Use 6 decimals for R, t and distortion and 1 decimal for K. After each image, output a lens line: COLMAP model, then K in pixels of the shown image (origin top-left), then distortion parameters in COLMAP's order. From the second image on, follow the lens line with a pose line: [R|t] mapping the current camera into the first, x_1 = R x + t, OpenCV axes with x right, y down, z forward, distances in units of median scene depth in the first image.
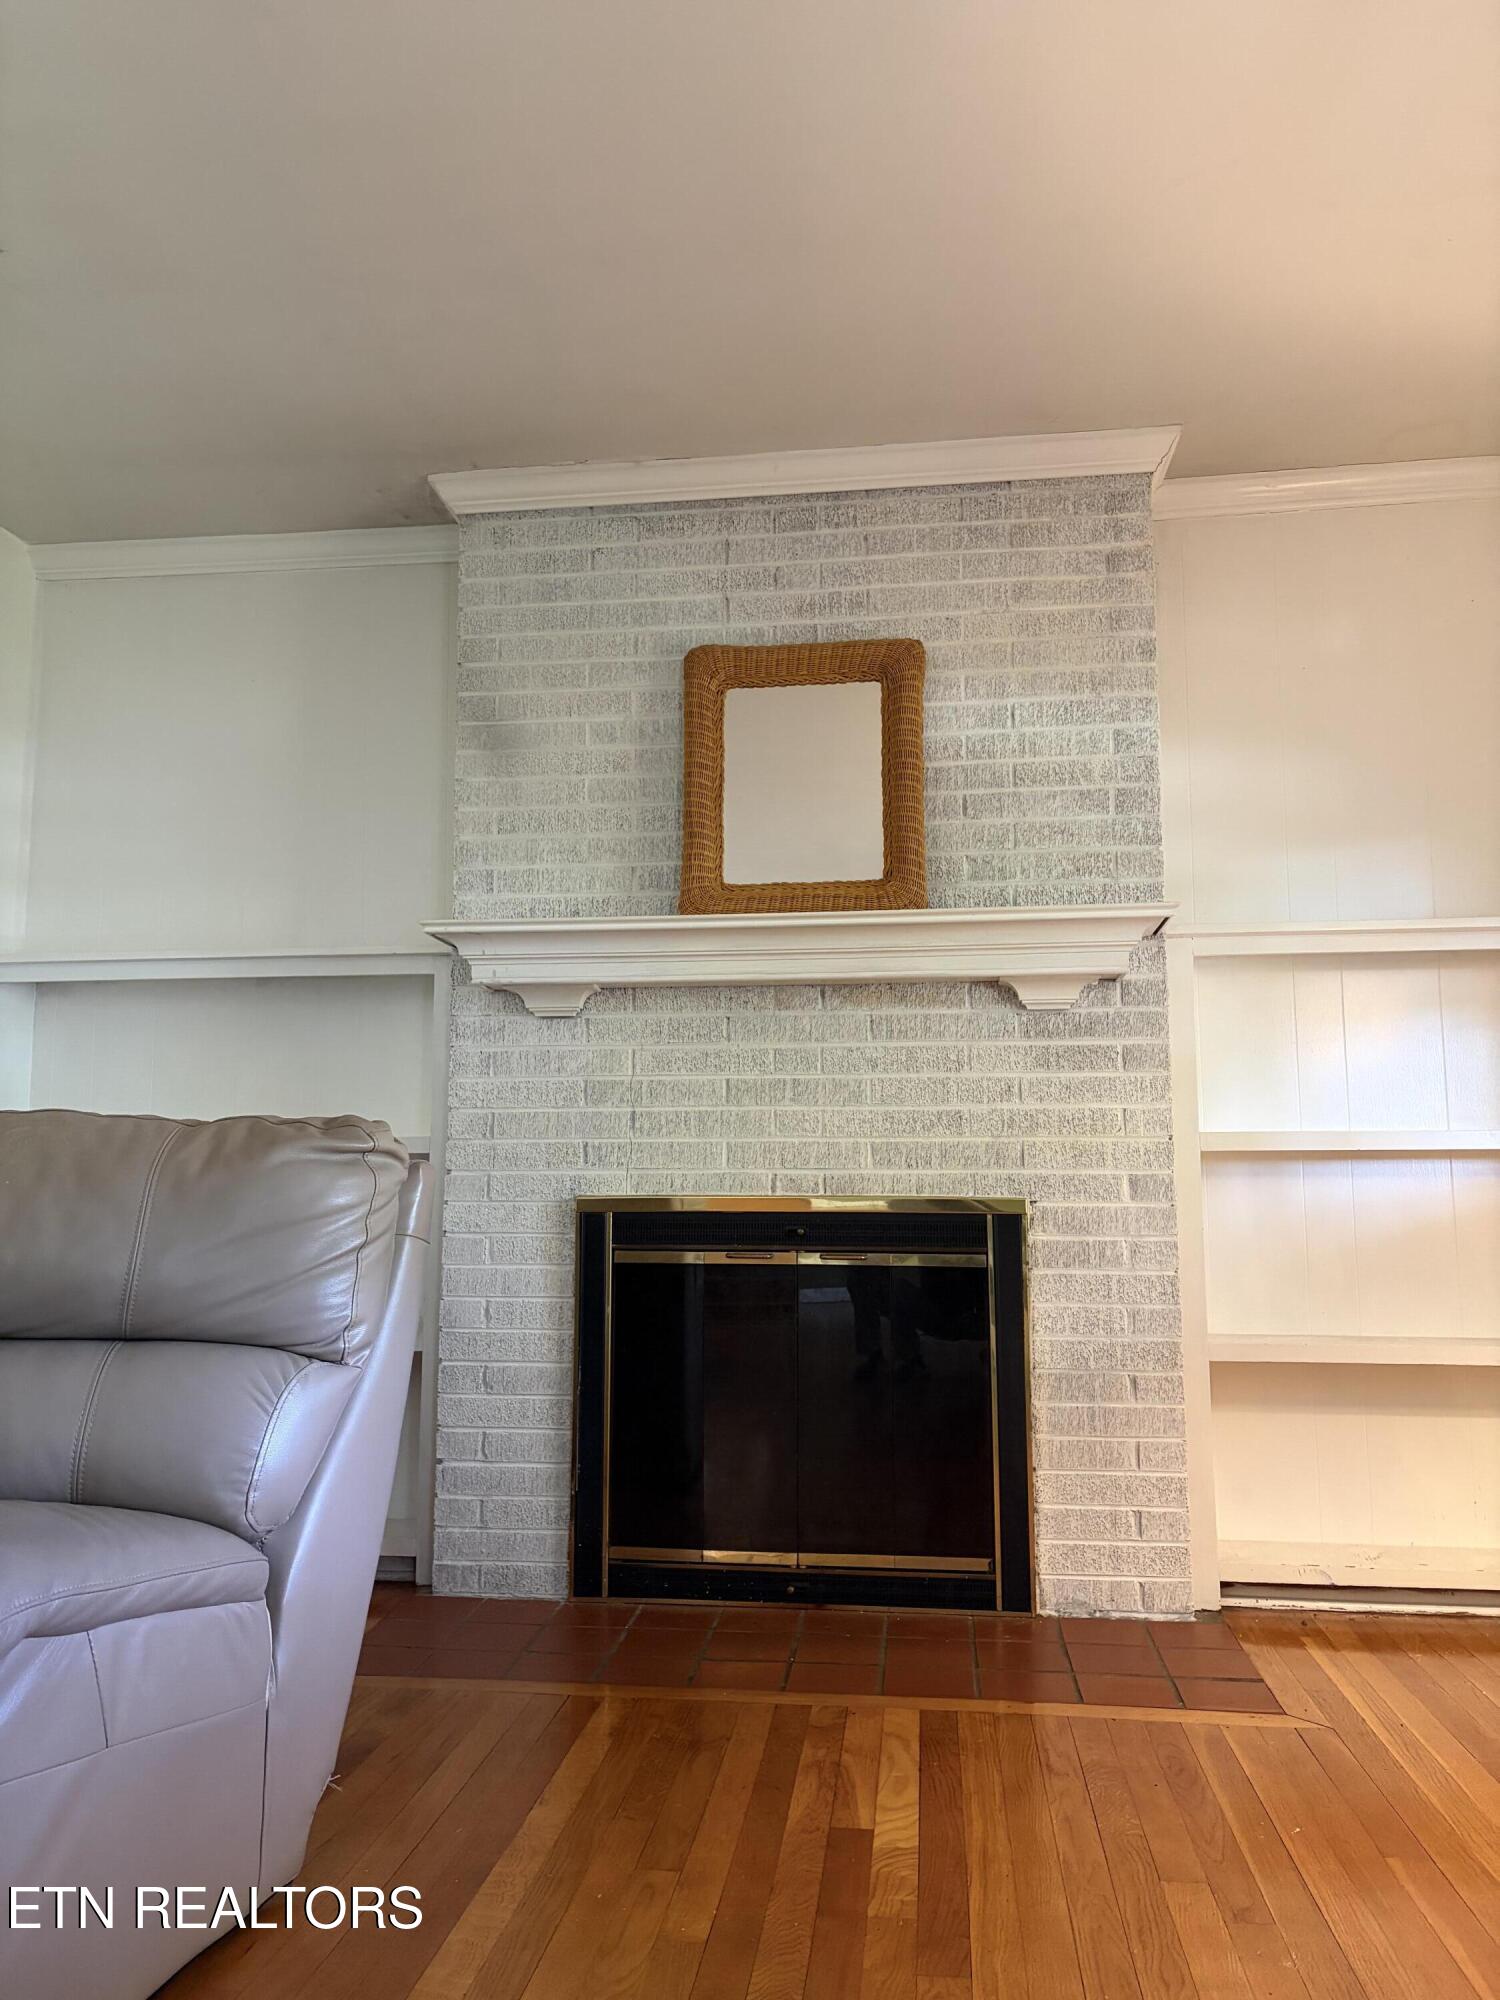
lens RADIAL K [[1522.4, 0, 746.3], [0, 1522.4, 1018.6], [0, 0, 1]] dist [0.056305, -0.013151]
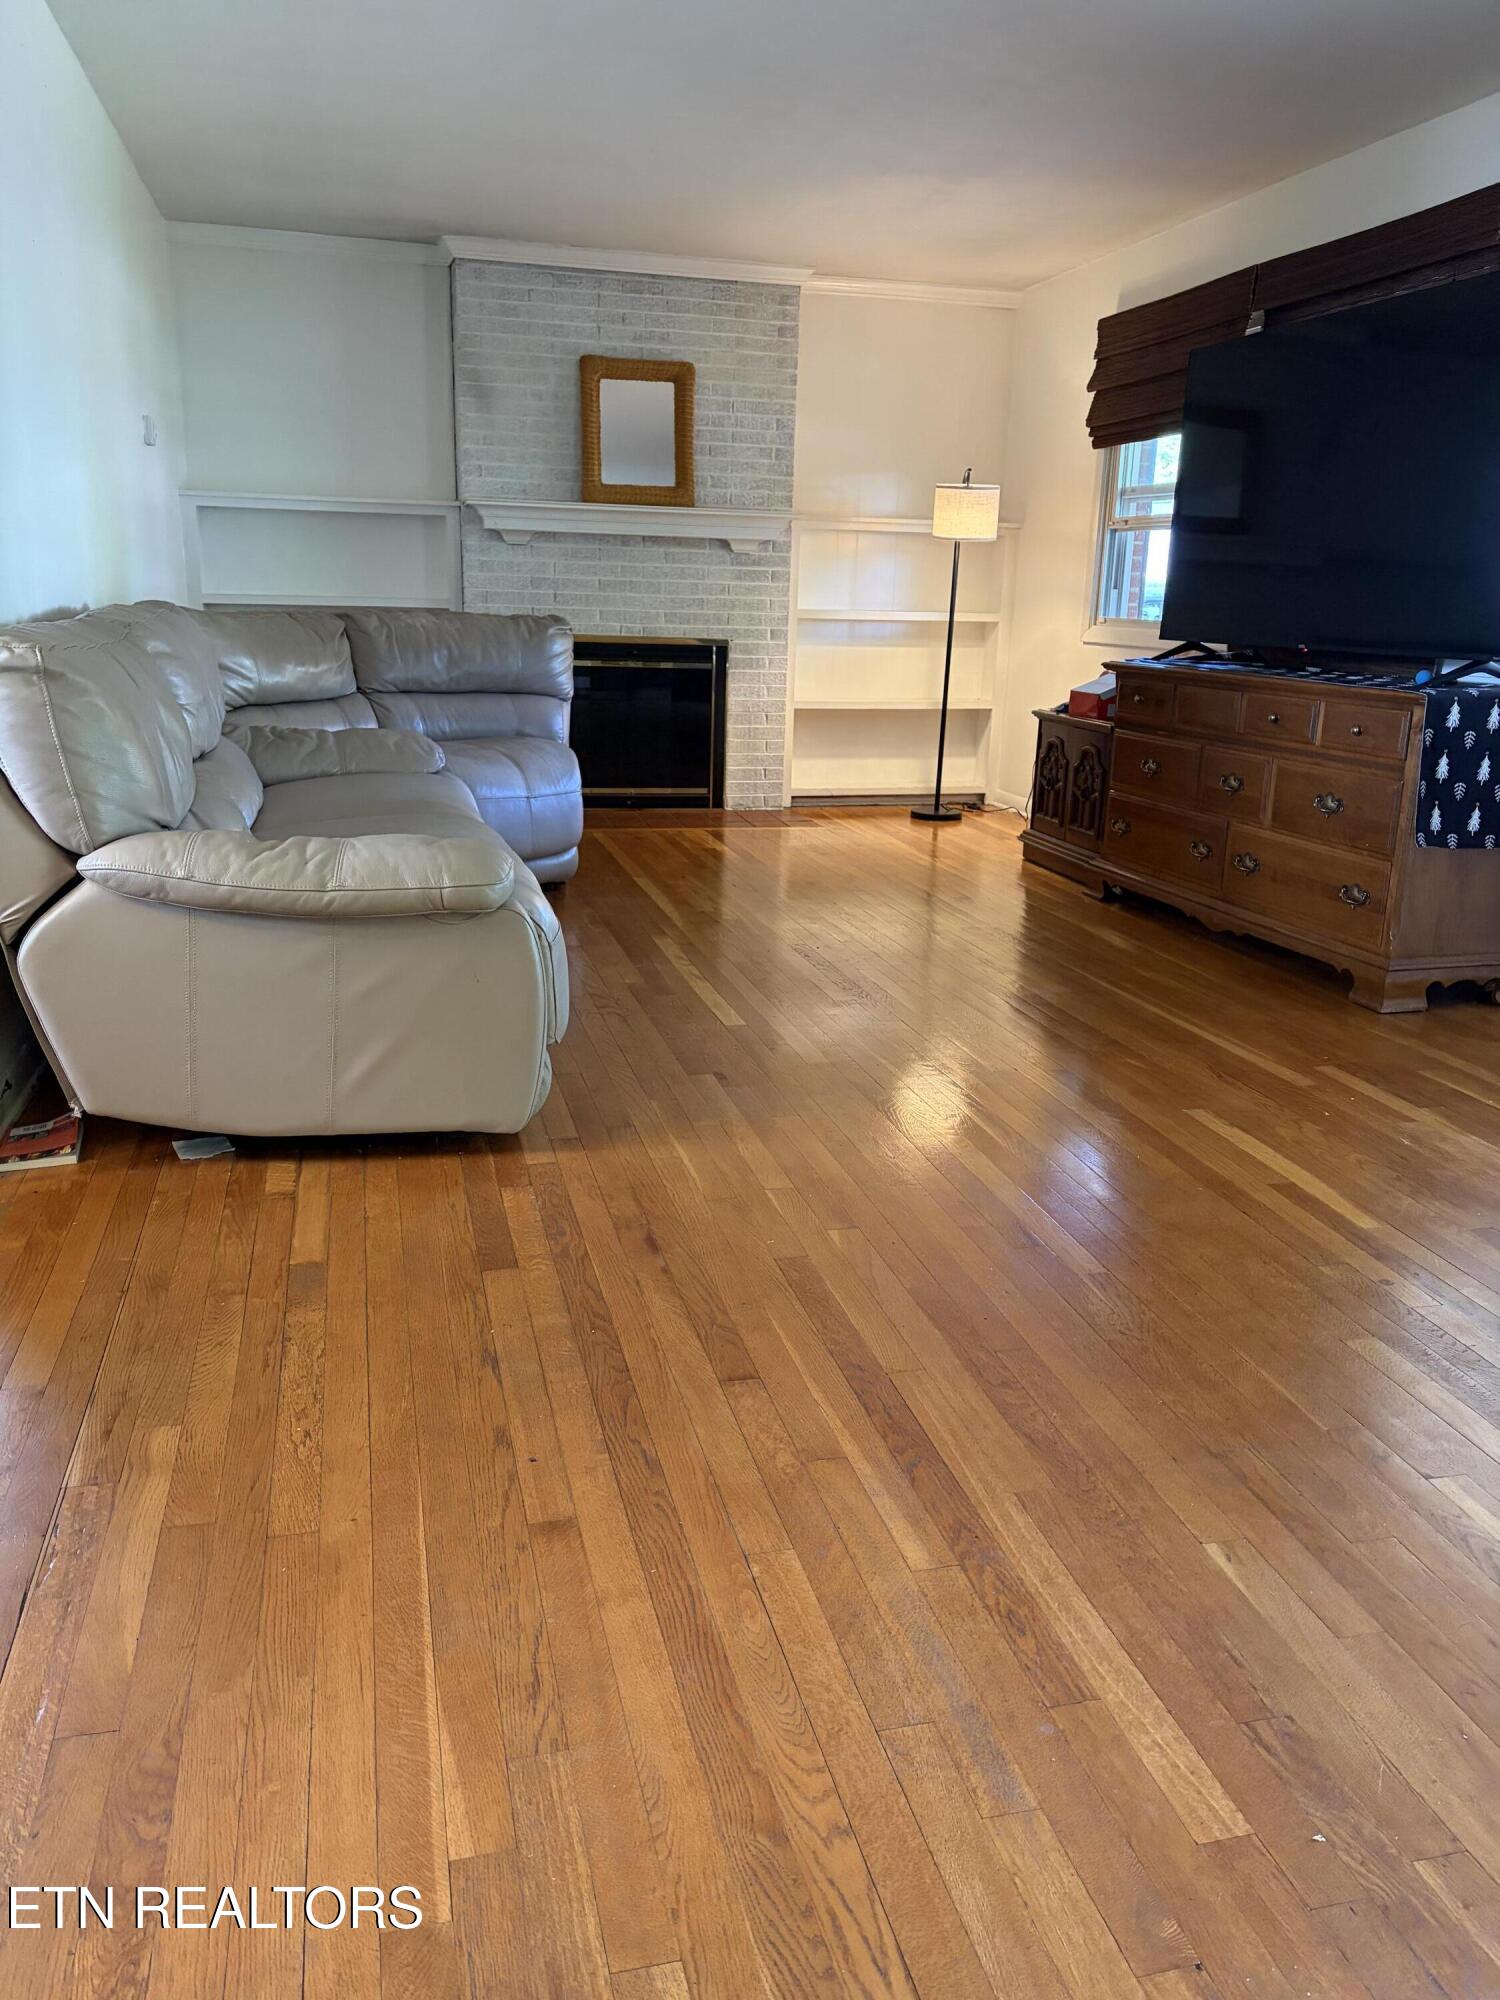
lens RADIAL K [[1522.4, 0, 757.1], [0, 1522.4, 1001.1], [0, 0, 1]] dist [0.056305, -0.013151]
pose [[0.931554, -0.068868, 0.357022, -0.617667], [-0.071682, 0.927845, 0.366014, -0.214526], [-0.356468, -0.366554, 0.859401, -1.162841]]
